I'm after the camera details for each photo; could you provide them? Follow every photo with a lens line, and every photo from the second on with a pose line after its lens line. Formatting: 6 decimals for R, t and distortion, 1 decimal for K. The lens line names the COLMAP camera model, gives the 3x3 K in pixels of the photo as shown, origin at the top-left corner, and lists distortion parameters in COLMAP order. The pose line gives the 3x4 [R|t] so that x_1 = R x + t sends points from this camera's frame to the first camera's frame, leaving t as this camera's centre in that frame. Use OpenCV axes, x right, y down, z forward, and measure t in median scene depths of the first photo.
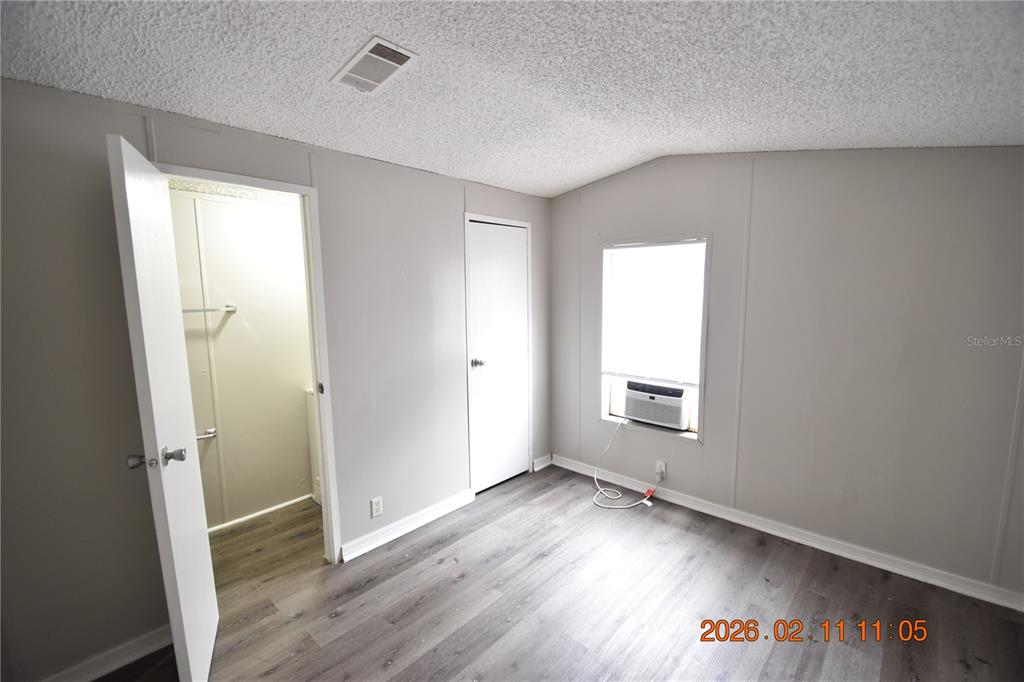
lens RADIAL K [[452.6, 0, 512.4], [0, 452.6, 339.3], [0, 0, 1]] dist [0.015770, -0.000317]
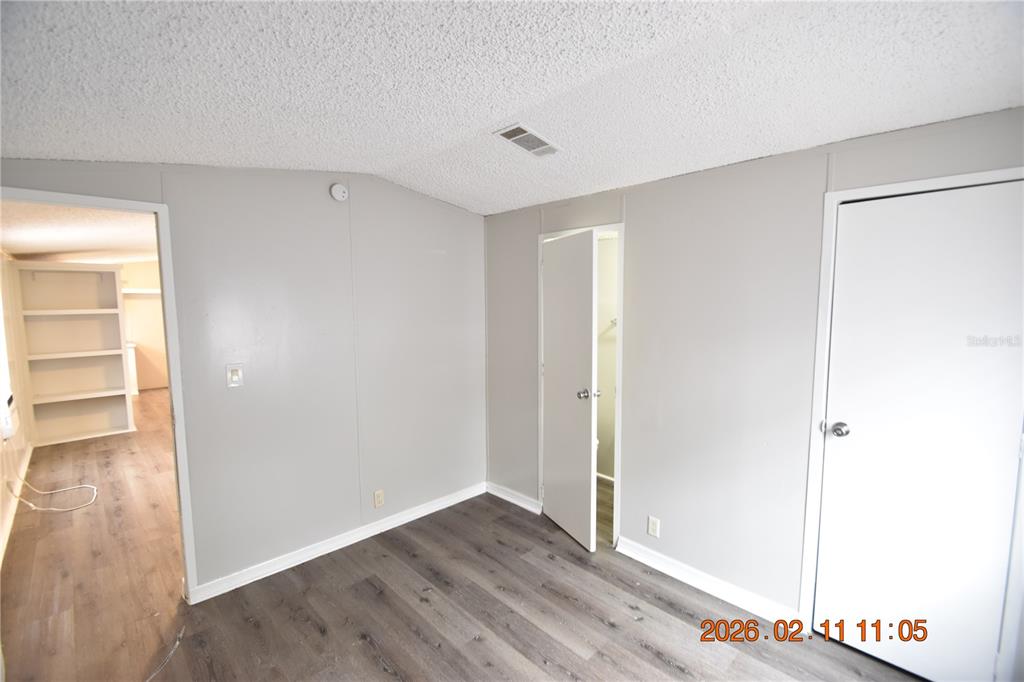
lens RADIAL K [[452.6, 0, 510.9], [0, 452.6, 346.2], [0, 0, 1]] dist [0.015770, -0.000317]
pose [[-0.069028, 0.102259, -0.992360, 0.783625], [-0.101608, 0.988839, 0.108964, -0.118976], [0.992427, 0.108353, -0.057867, 0.814019]]
